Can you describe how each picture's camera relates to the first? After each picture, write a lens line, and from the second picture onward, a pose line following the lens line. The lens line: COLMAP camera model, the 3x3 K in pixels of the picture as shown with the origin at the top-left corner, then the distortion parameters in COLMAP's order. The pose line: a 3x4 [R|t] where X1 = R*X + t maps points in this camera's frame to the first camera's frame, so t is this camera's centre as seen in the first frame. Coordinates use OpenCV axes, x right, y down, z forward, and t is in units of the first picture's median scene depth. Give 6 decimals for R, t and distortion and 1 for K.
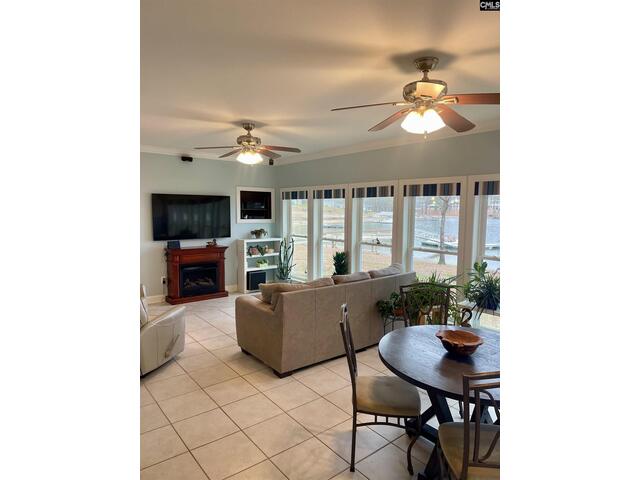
lens RADIAL K [[362.7, 0, 320.7], [0, 362.7, 243.2], [0, 0, 1]] dist [0.020782, -0.007676]
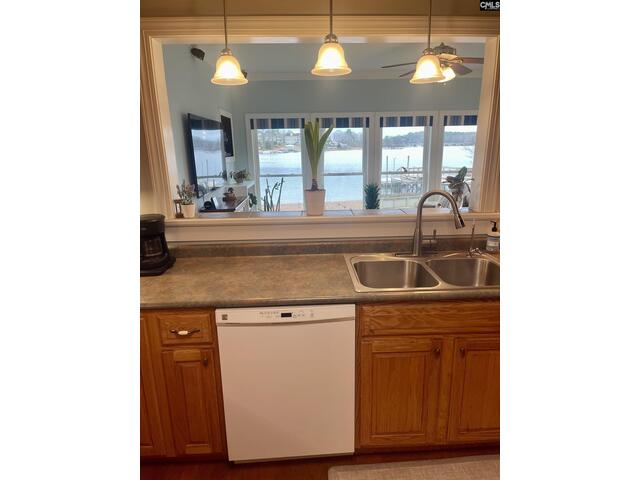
lens RADIAL K [[362.7, 0, 323.0], [0, 362.7, 236.5], [0, 0, 1]] dist [0.020782, -0.007676]
pose [[0.588274, -0.204761, 0.782308, -0.704387], [0.098151, 0.978339, 0.182263, -0.024733], [-0.802683, -0.030436, 0.595629, 0.441033]]
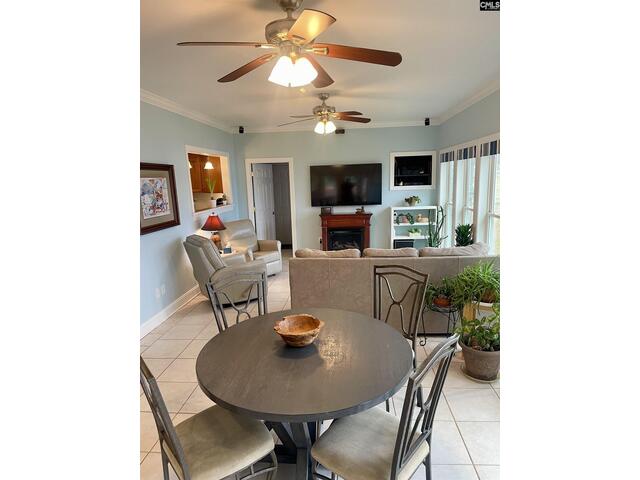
lens RADIAL K [[362.7, 0, 316.7], [0, 362.7, 244.4], [0, 0, 1]] dist [0.020782, -0.007676]
pose [[0.716364, 0.091751, -0.691668, 0.334258], [-0.025057, 0.994060, 0.105912, -0.008421], [0.697277, -0.058541, 0.714407, 0.142921]]
